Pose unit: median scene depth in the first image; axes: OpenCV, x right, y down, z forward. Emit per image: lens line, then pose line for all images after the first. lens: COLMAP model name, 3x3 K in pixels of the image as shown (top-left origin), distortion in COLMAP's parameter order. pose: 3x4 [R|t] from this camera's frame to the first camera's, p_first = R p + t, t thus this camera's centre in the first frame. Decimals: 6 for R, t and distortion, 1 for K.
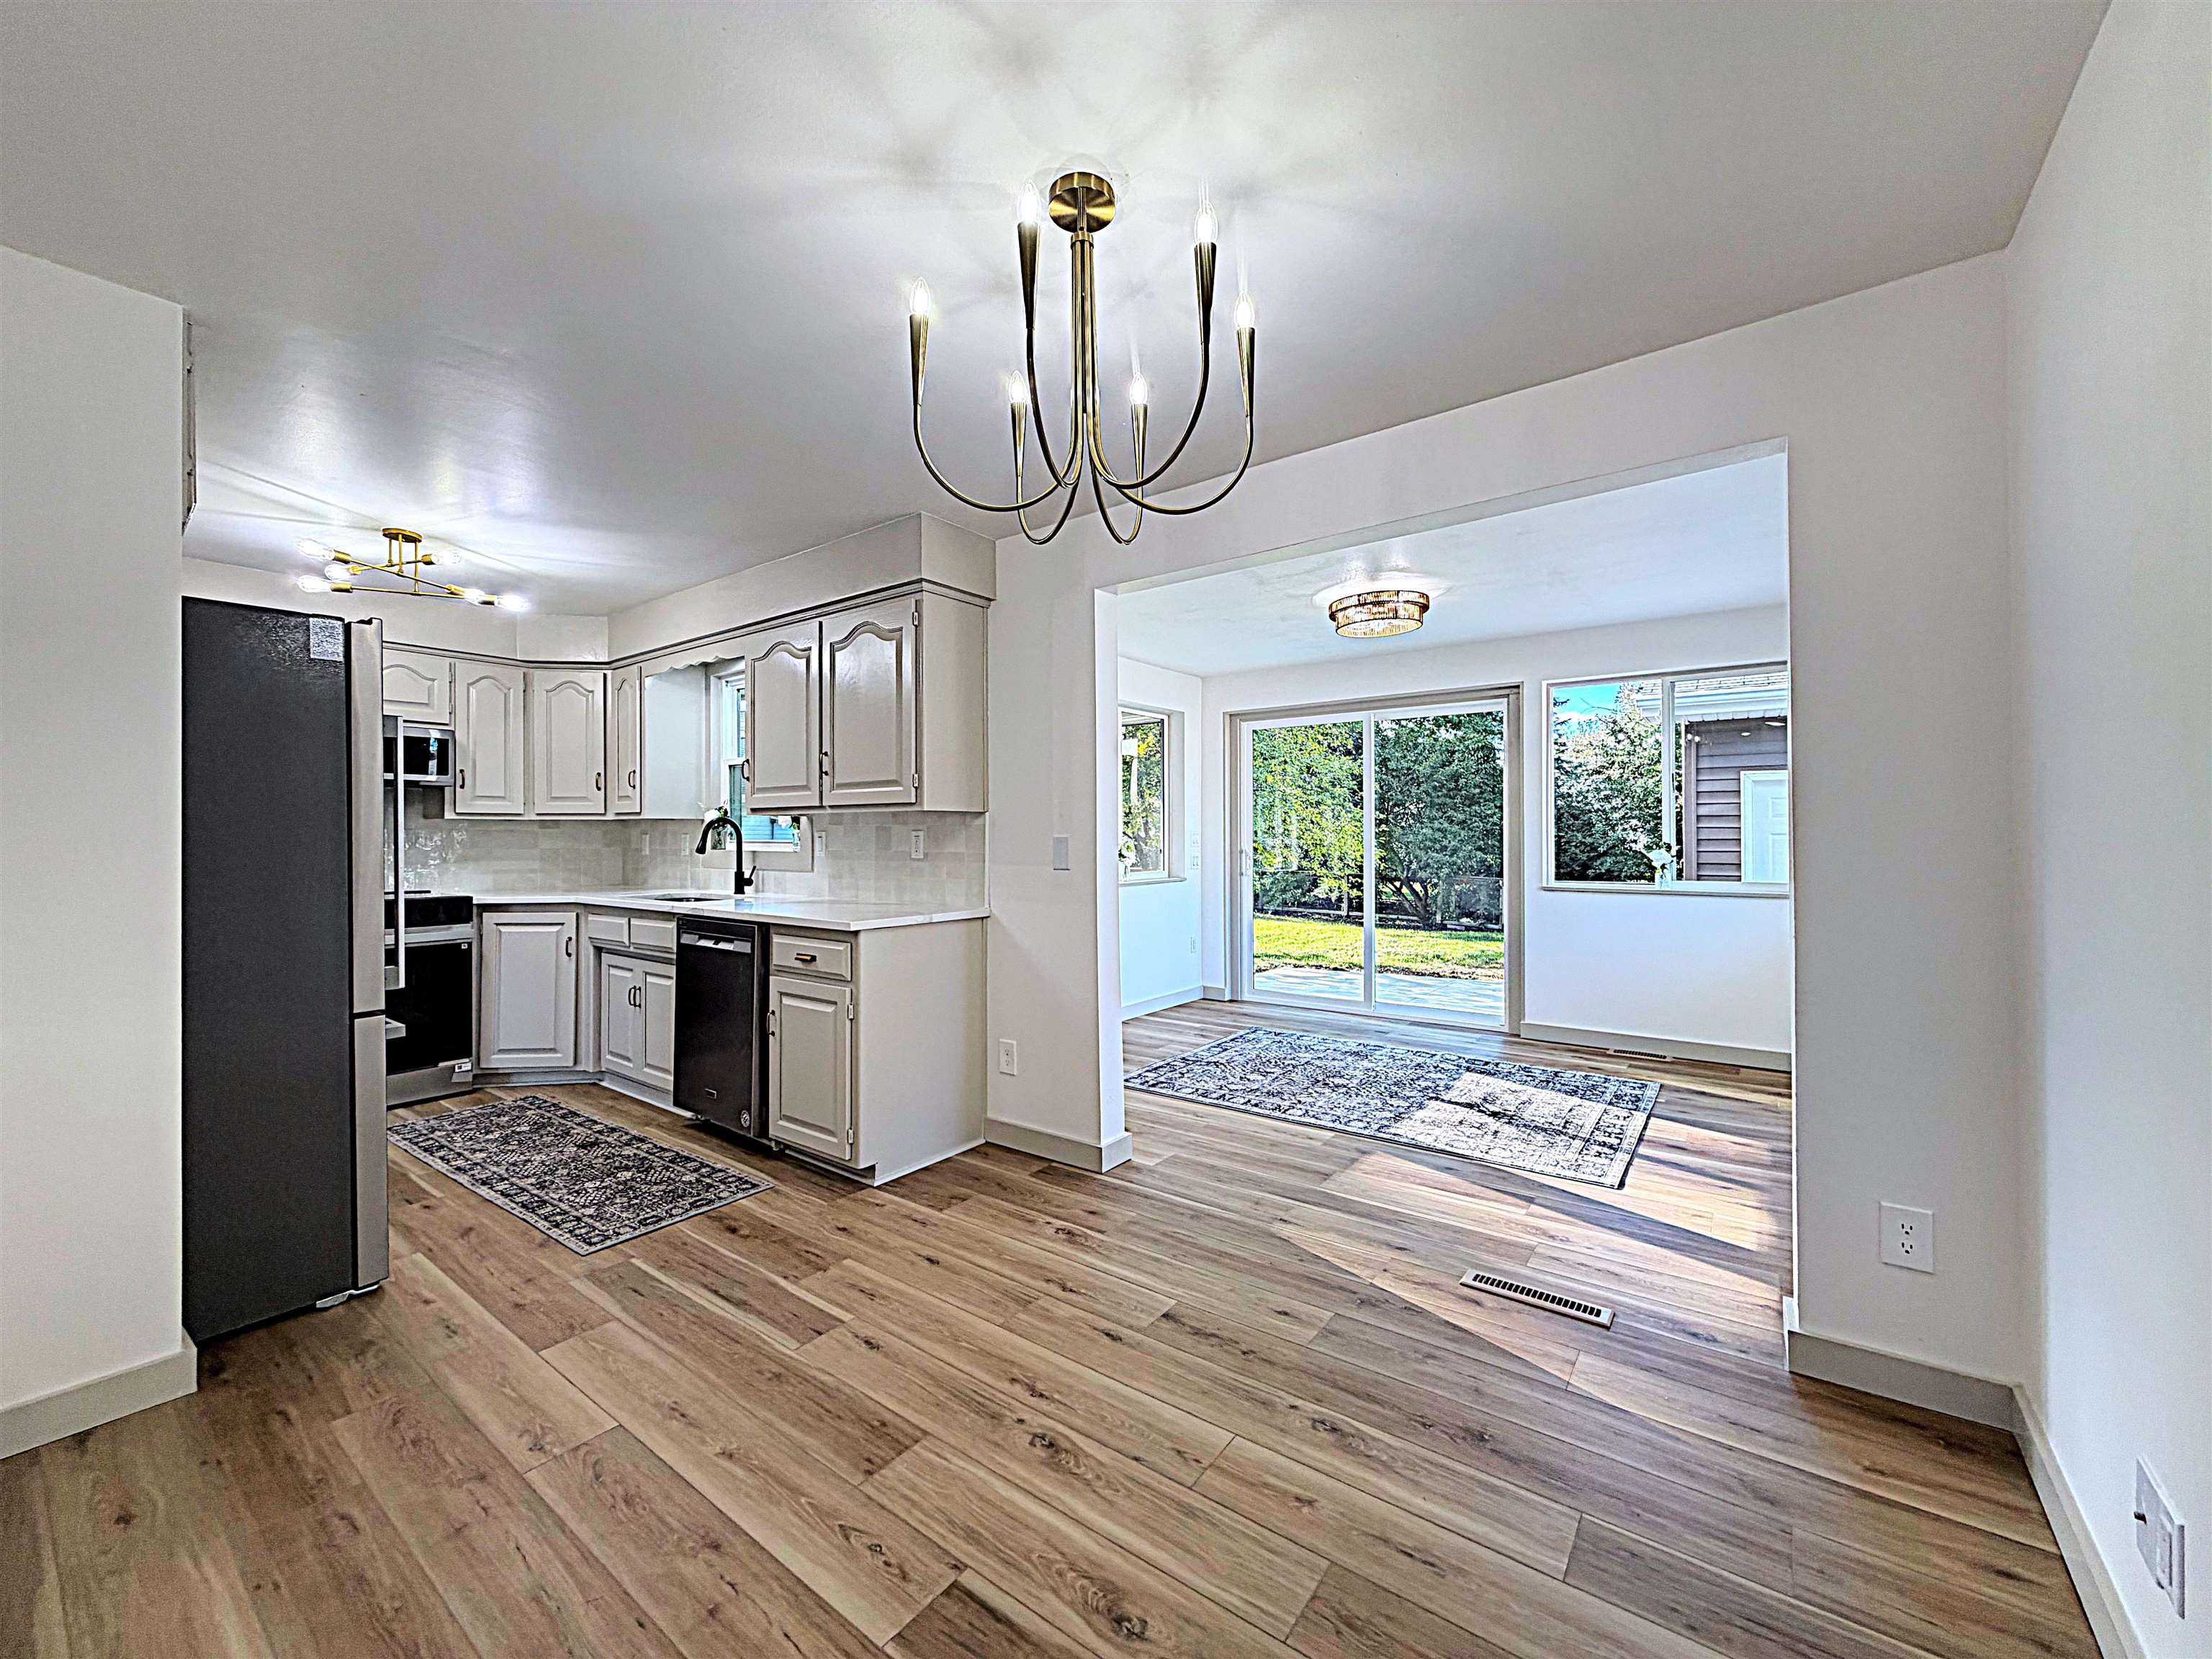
lens RADIAL K [[881.3, 0, 1099.6], [0, 881.3, 828.8], [0, 0, 1]] dist [-0.000285, -0.000003]
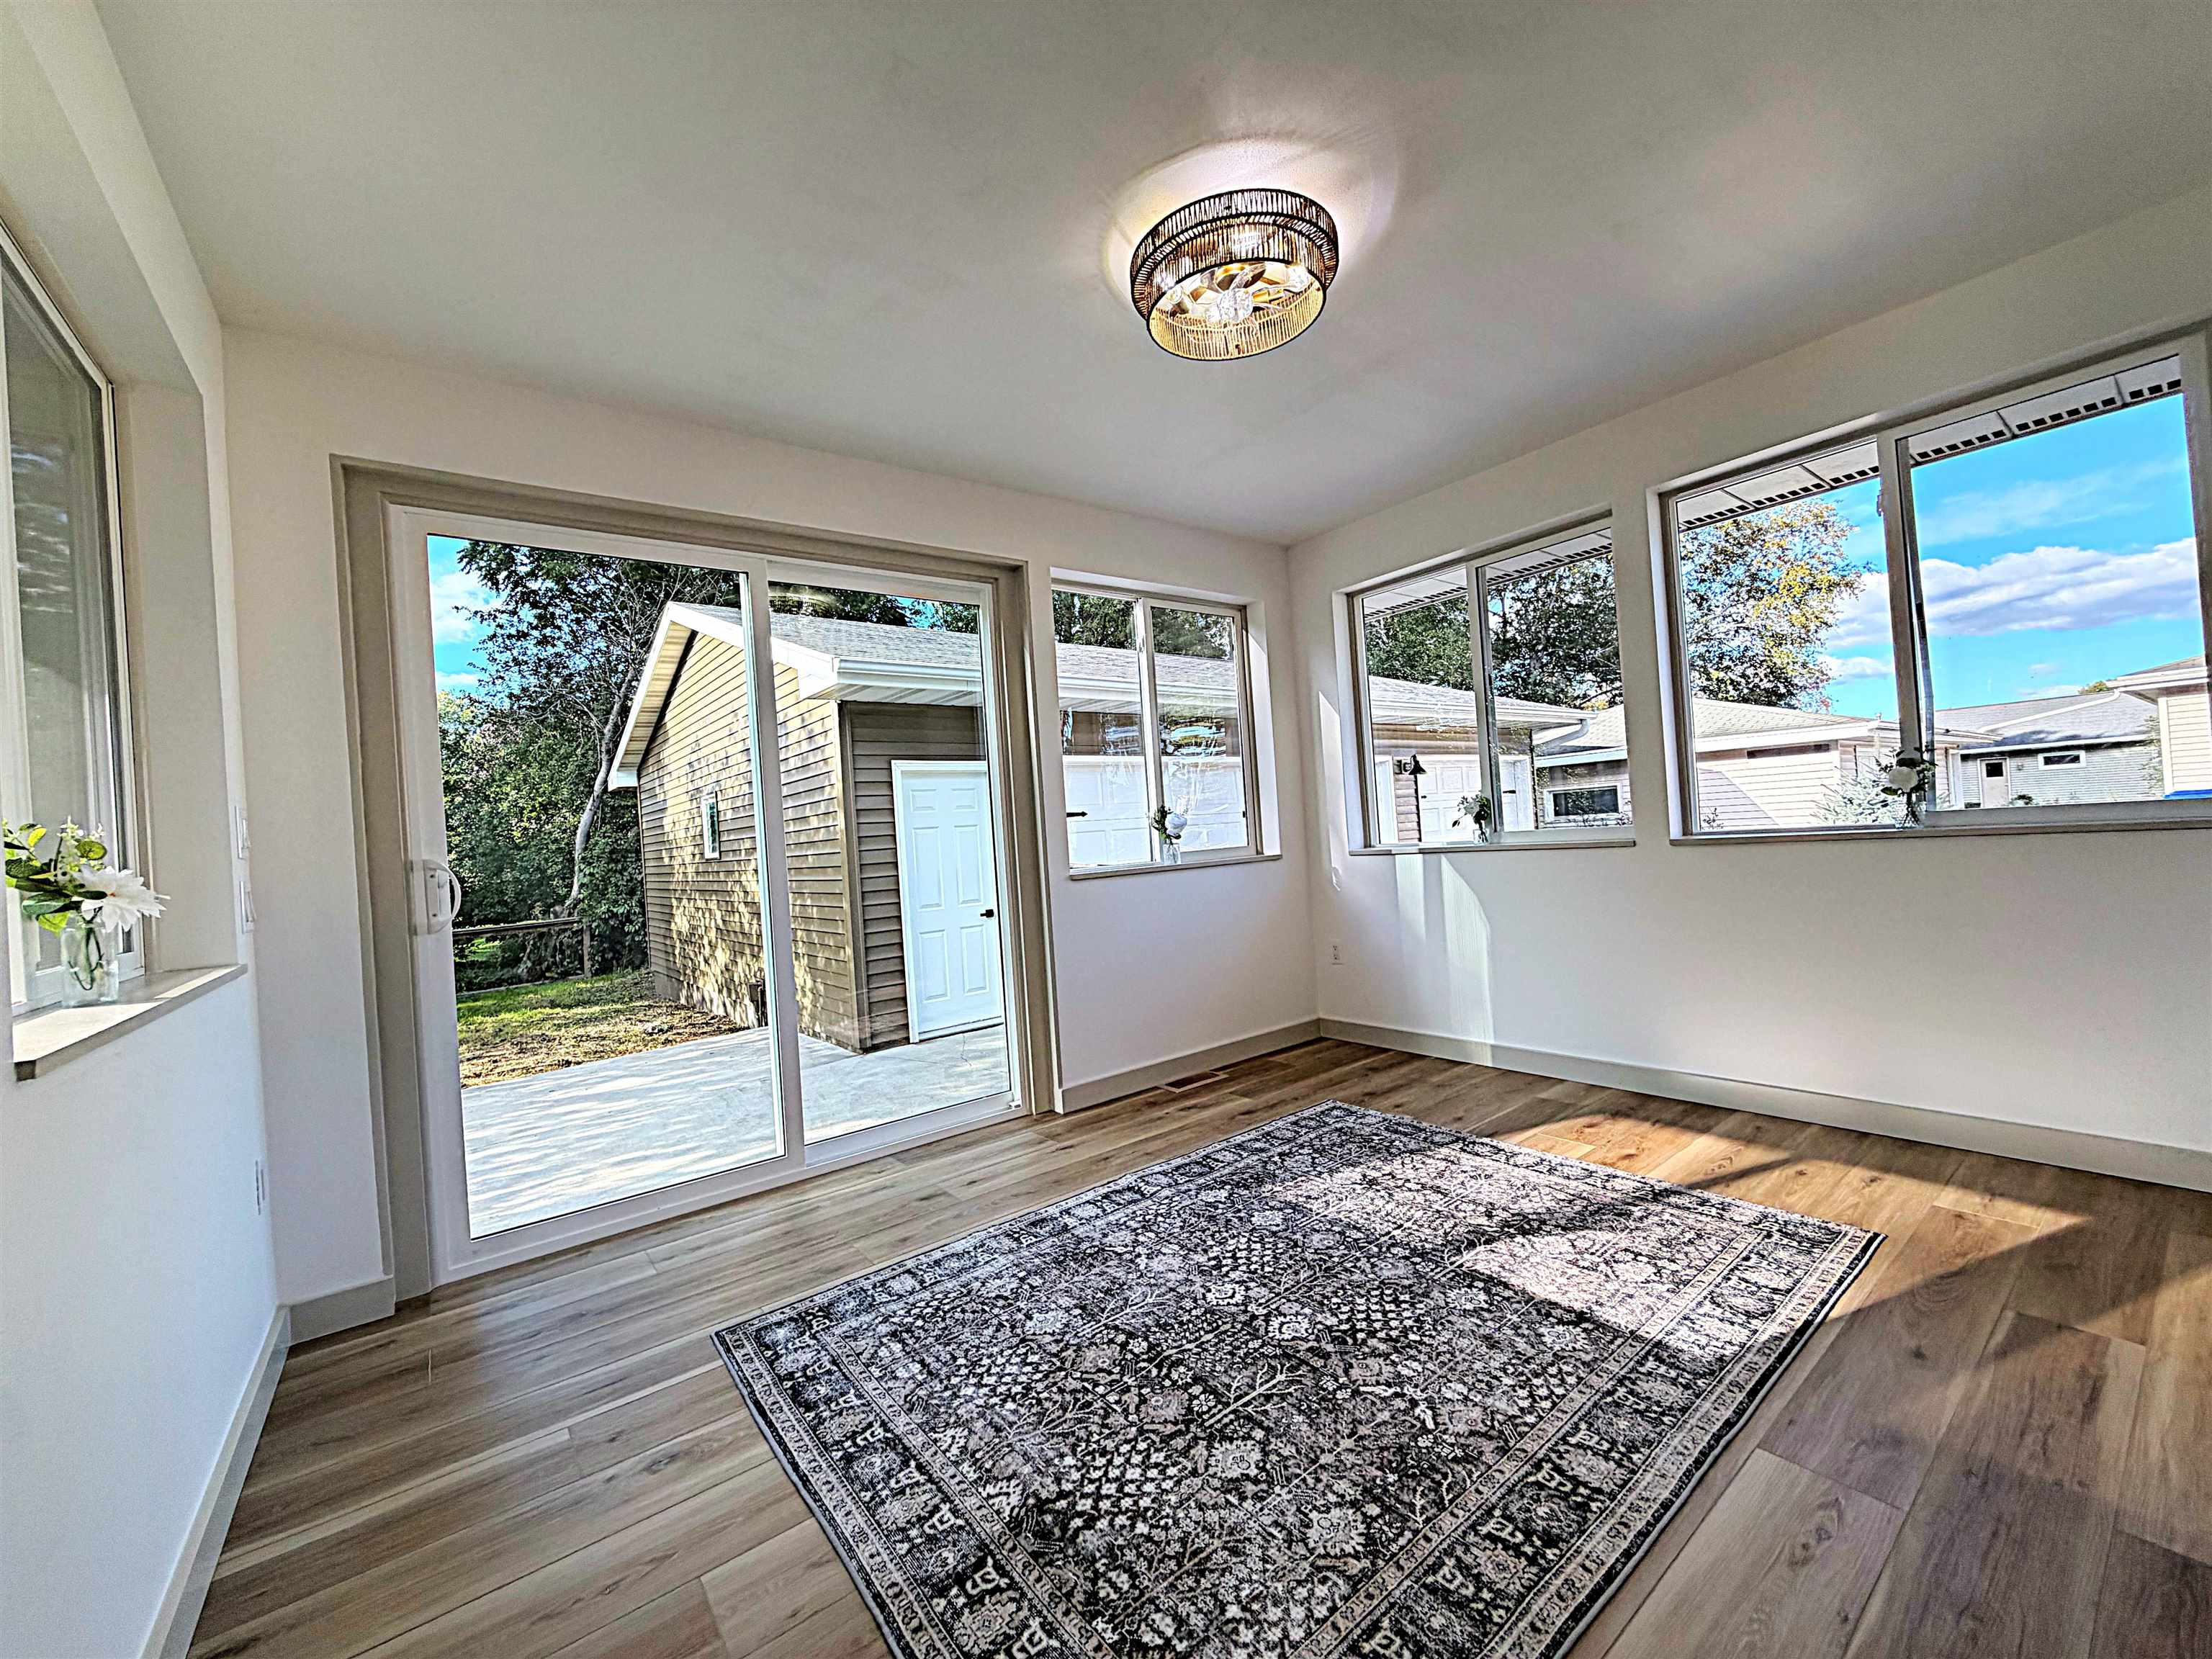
lens RADIAL K [[881.3, 0, 1099.6], [0, 881.3, 828.8], [0, 0, 1]] dist [-0.000285, -0.000003]
pose [[0.269808, -0.007800, 0.962883, -0.162932], [0.060282, 0.998143, -0.008806, 0.046189], [-0.961025, 0.060421, 0.269777, 0.988496]]
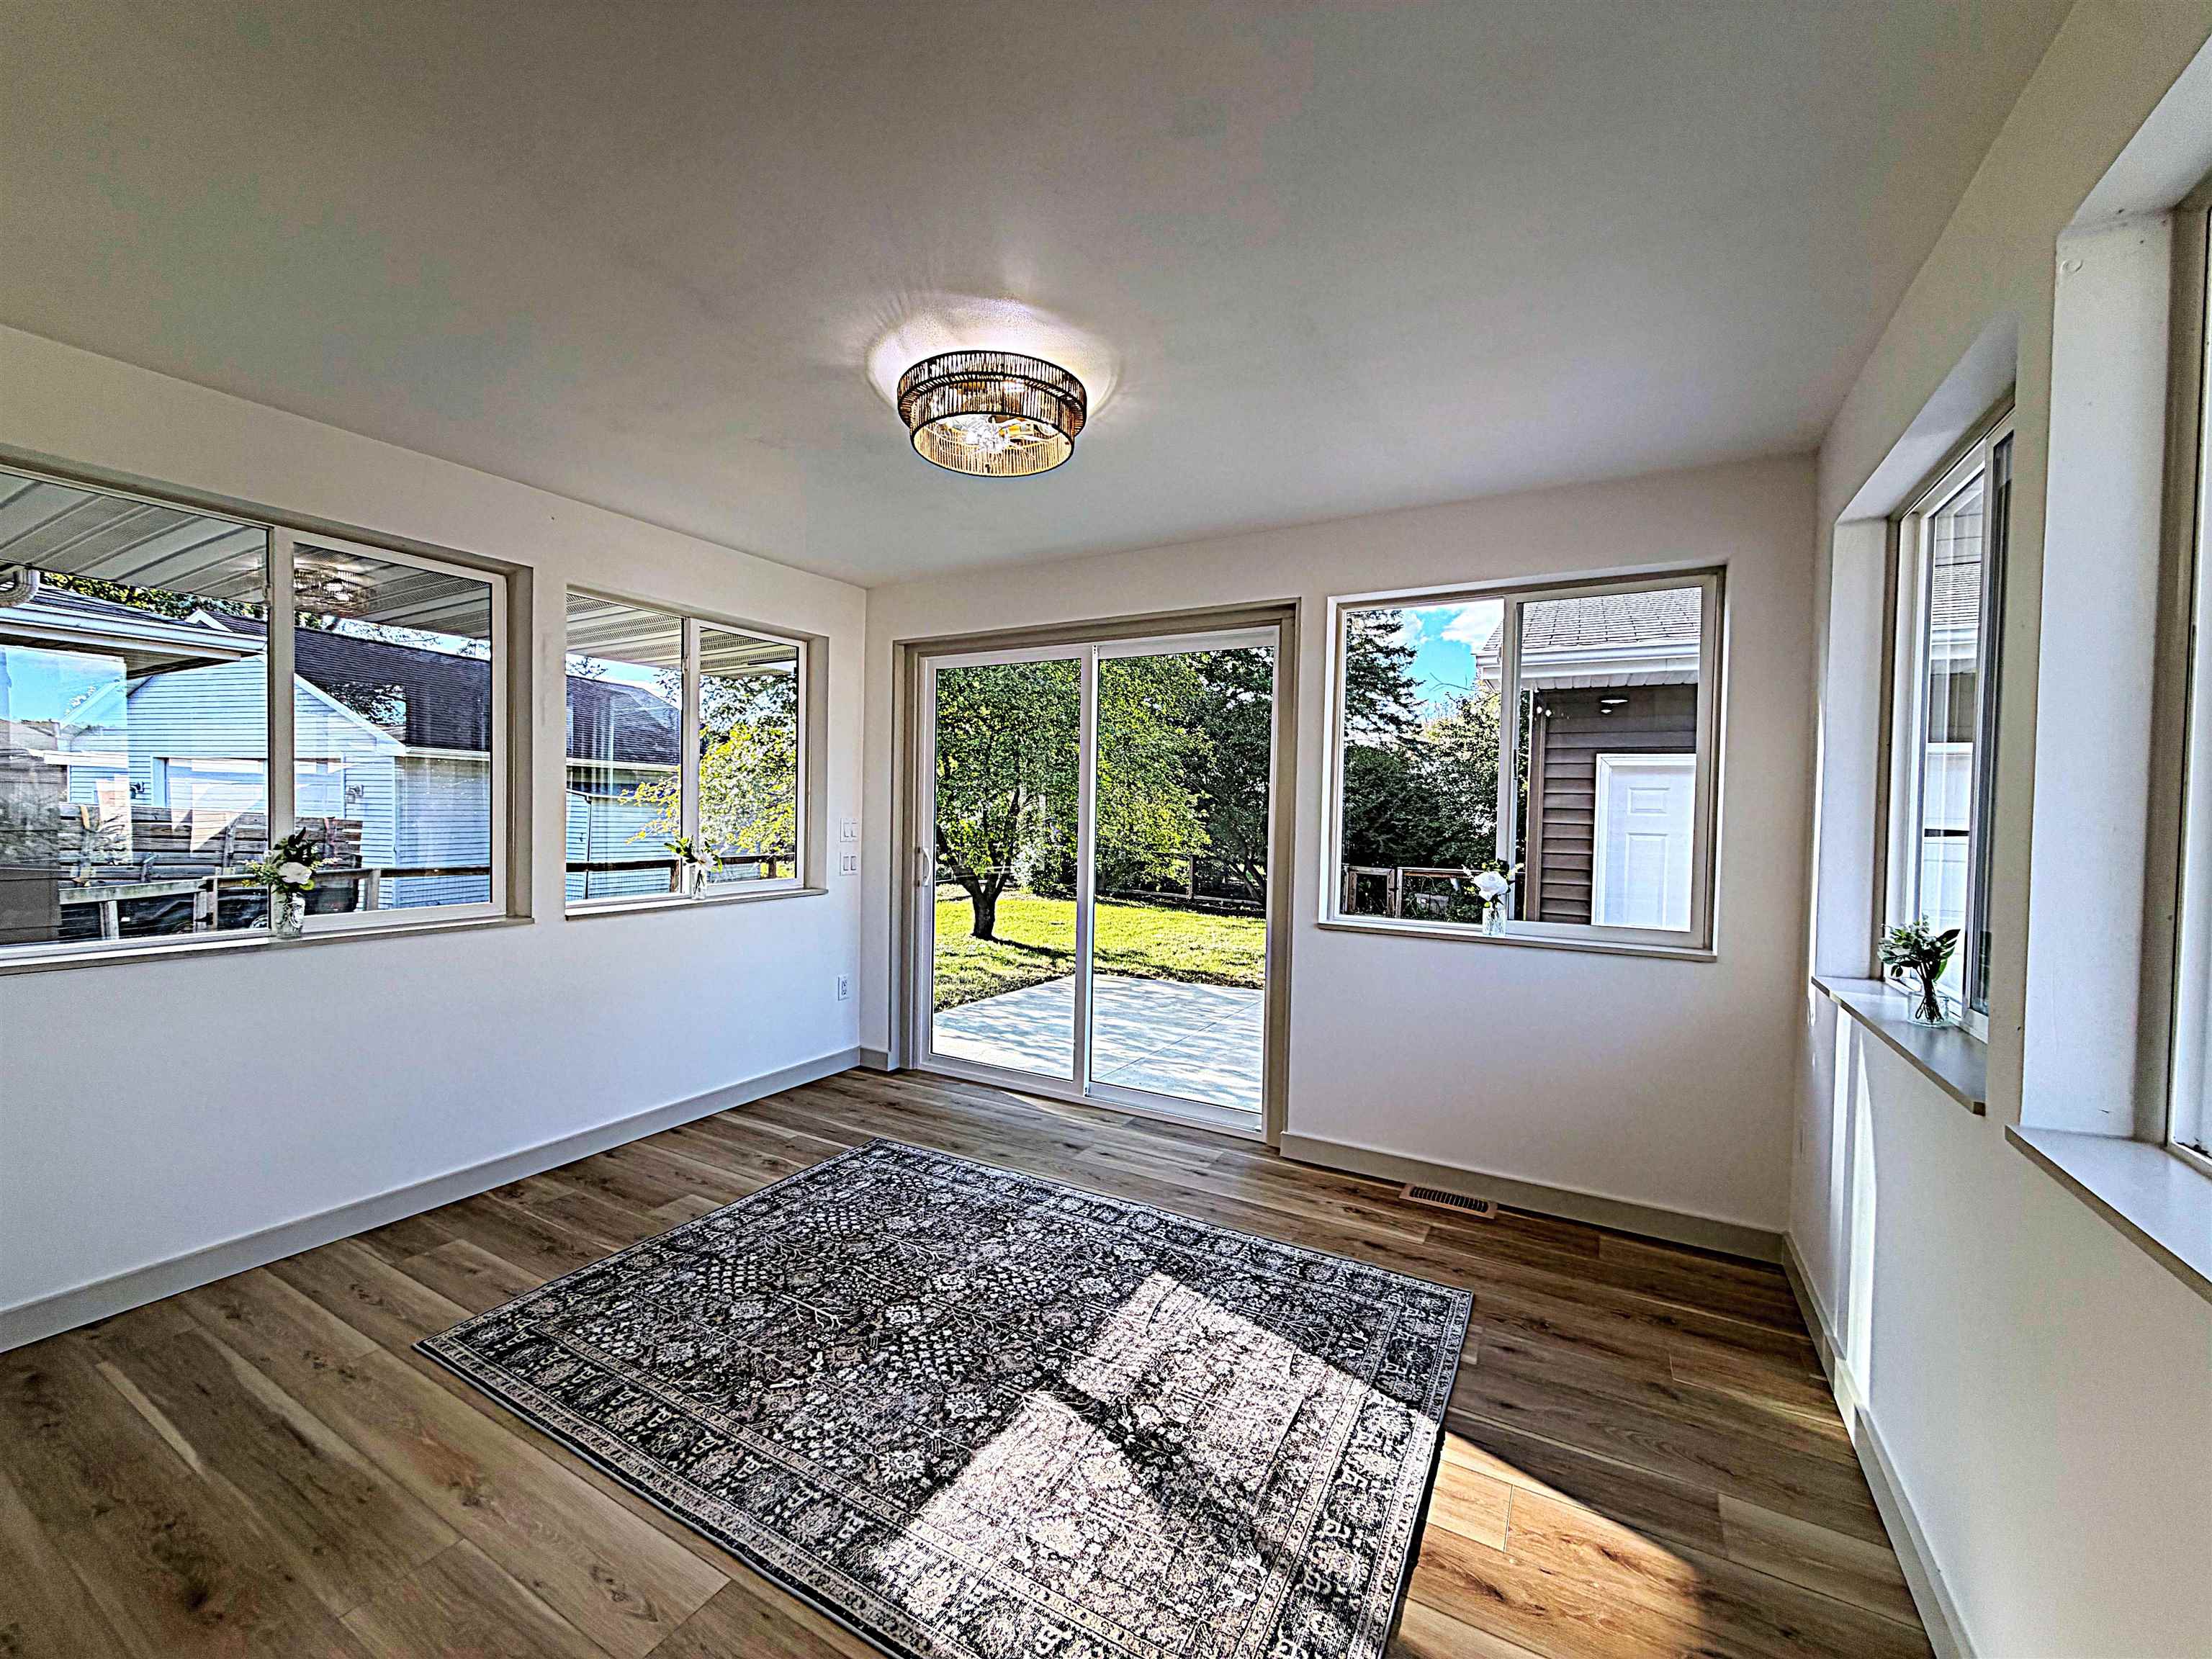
lens RADIAL K [[881.3, 0, 1099.6], [0, 881.3, 828.8], [0, 0, 1]] dist [-0.000285, -0.000003]
pose [[0.990862, 0.017916, 0.133685, 0.322579], [-0.022380, 0.999239, 0.031960, -0.024033], [-0.133011, -0.034660, 0.990508, 0.488619]]
